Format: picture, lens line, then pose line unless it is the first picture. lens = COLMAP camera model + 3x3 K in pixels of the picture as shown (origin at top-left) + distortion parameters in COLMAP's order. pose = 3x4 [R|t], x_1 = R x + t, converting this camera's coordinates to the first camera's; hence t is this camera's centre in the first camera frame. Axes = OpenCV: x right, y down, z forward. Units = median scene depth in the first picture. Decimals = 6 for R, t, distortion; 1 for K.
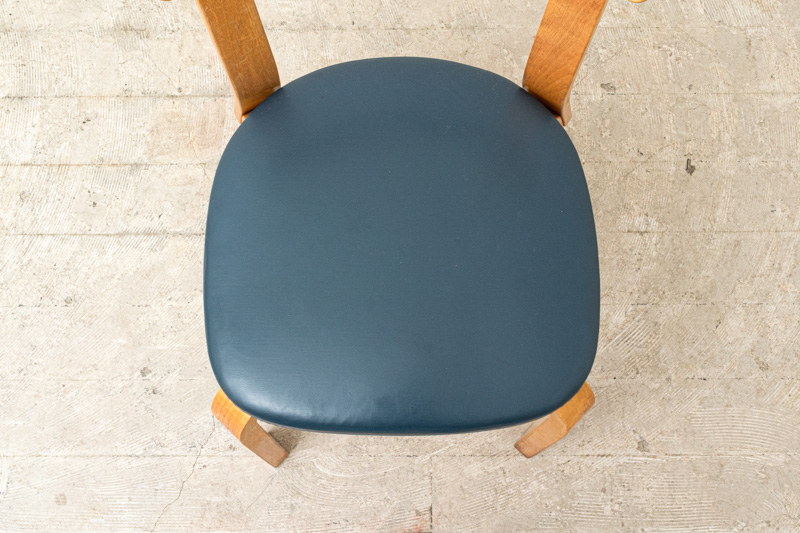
lens RADIAL K [[1014.9, 0, 400.8], [0, 1014.9, 266.3], [0, 0, 1]] dist [0.001896, 0.000000]
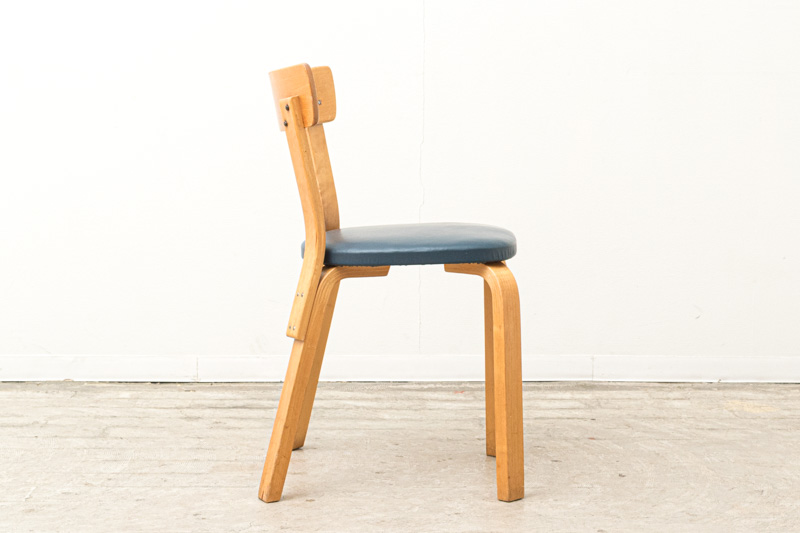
lens RADIAL K [[1693.7, 0, 401.2], [0, 1693.7, 267.3], [0, 0, 1]] dist [0.003712, 0.000000]
pose [[0.999802, 0.018126, 0.008204, -0.024636], [0.002074, 0.315121, -0.949049, 1.931860], [-0.019787, 0.948878, 0.315021, 0.057851]]
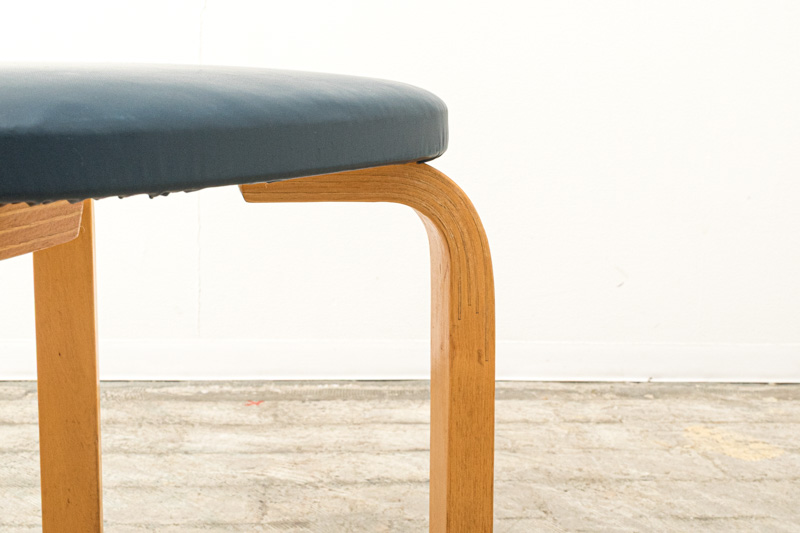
lens RADIAL K [[961.8, 0, 385.1], [0, 961.8, 260.9], [0, 0, 1]] dist [0.018645, 0.000000]
pose [[0.996825, 0.027575, 0.074703, 0.155304], [0.059708, 0.361874, -0.930313, 0.221129], [-0.052686, 0.931819, 0.359078, 0.630937]]
